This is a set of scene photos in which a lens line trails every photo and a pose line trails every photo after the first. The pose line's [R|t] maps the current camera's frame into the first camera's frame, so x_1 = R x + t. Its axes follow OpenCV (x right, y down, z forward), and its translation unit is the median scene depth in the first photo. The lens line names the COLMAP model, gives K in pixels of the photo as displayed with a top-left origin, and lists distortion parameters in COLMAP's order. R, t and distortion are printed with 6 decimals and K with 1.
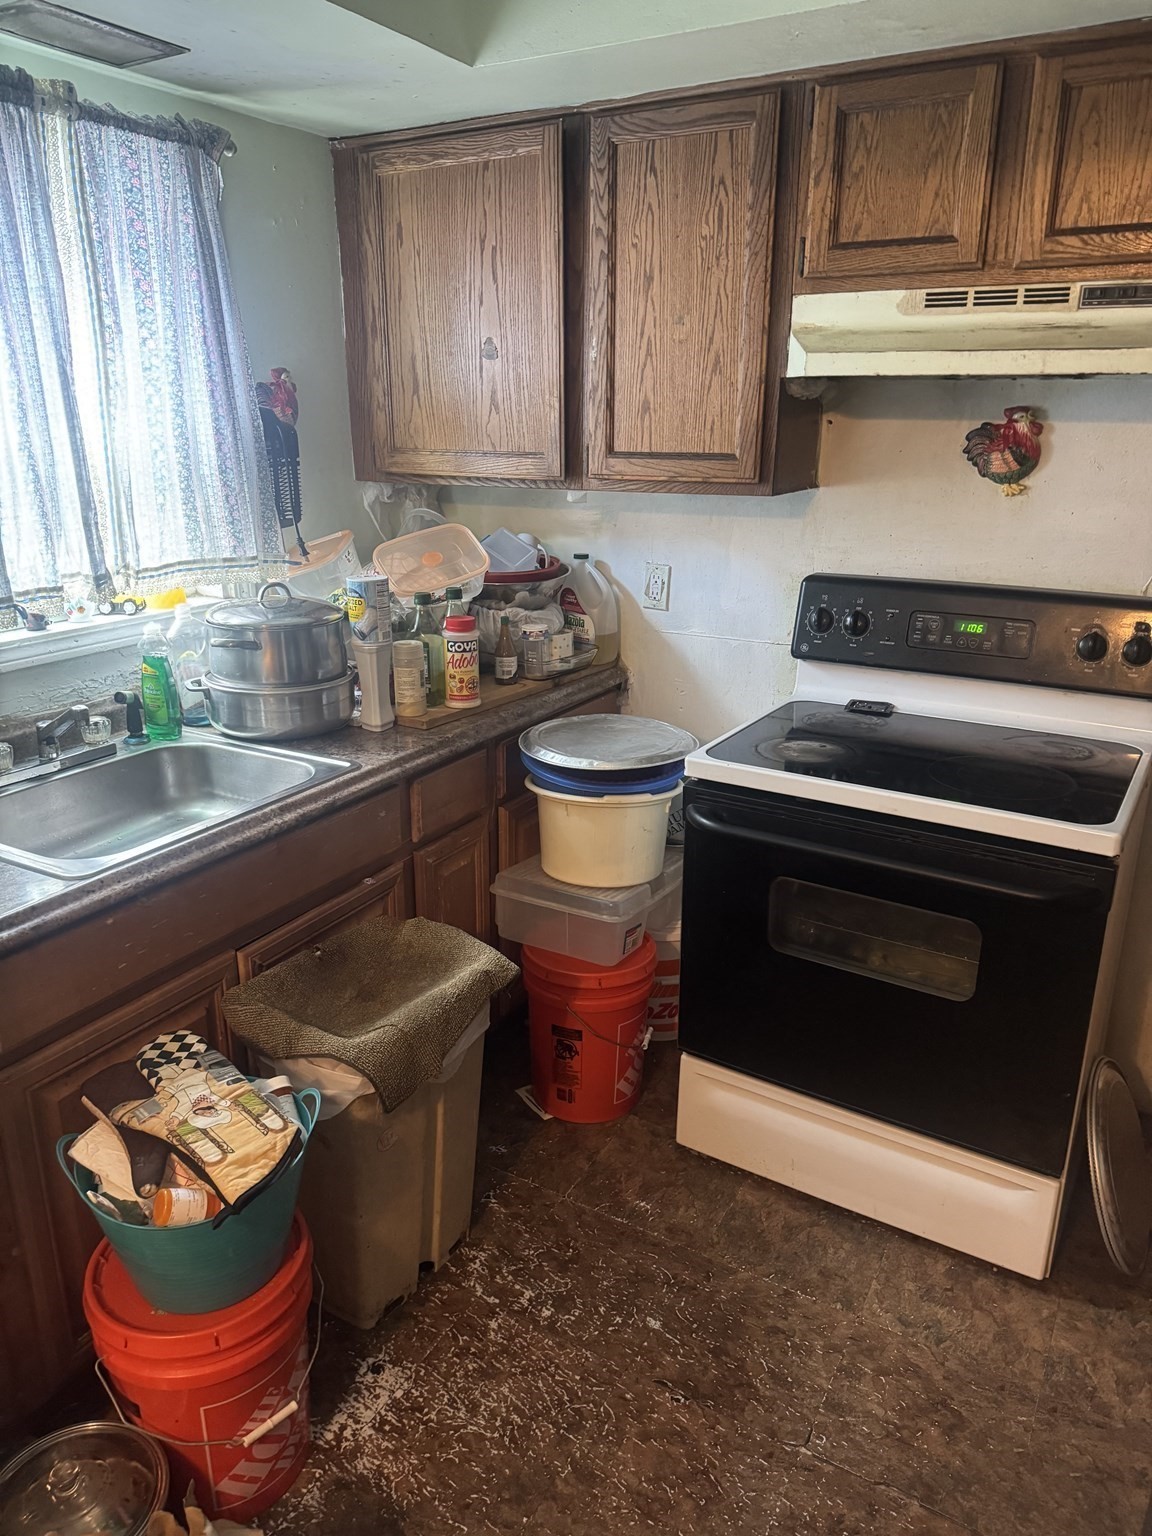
lens RADIAL K [[1087.6, 0, 576.0], [0, 1087.6, 768.0], [0, 0, 1]] dist [0.045456, -0.062831]
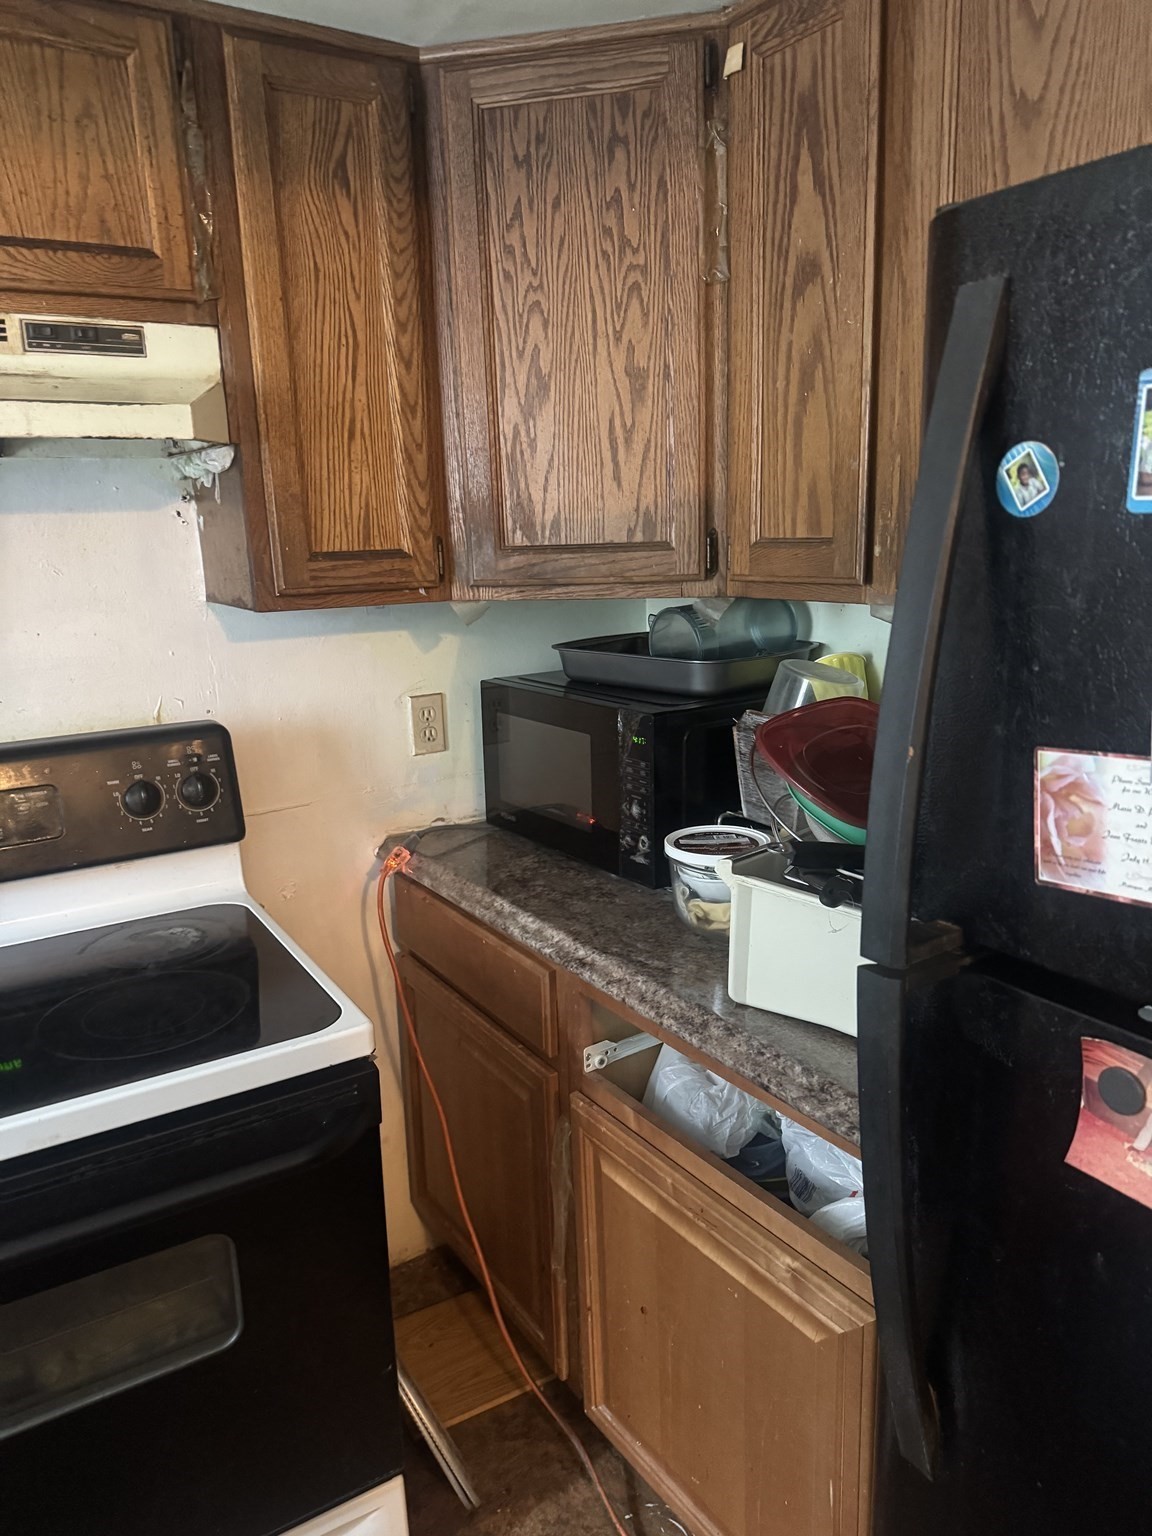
lens RADIAL K [[1087.6, 0, 576.0], [0, 1087.6, 768.0], [0, 0, 1]] dist [0.045456, -0.062831]
pose [[0.430761, -0.225798, 0.873762, -0.064008], [0.311352, 0.945932, 0.090953, -0.121406], [-0.847056, 0.232869, 0.477773, 0.431383]]
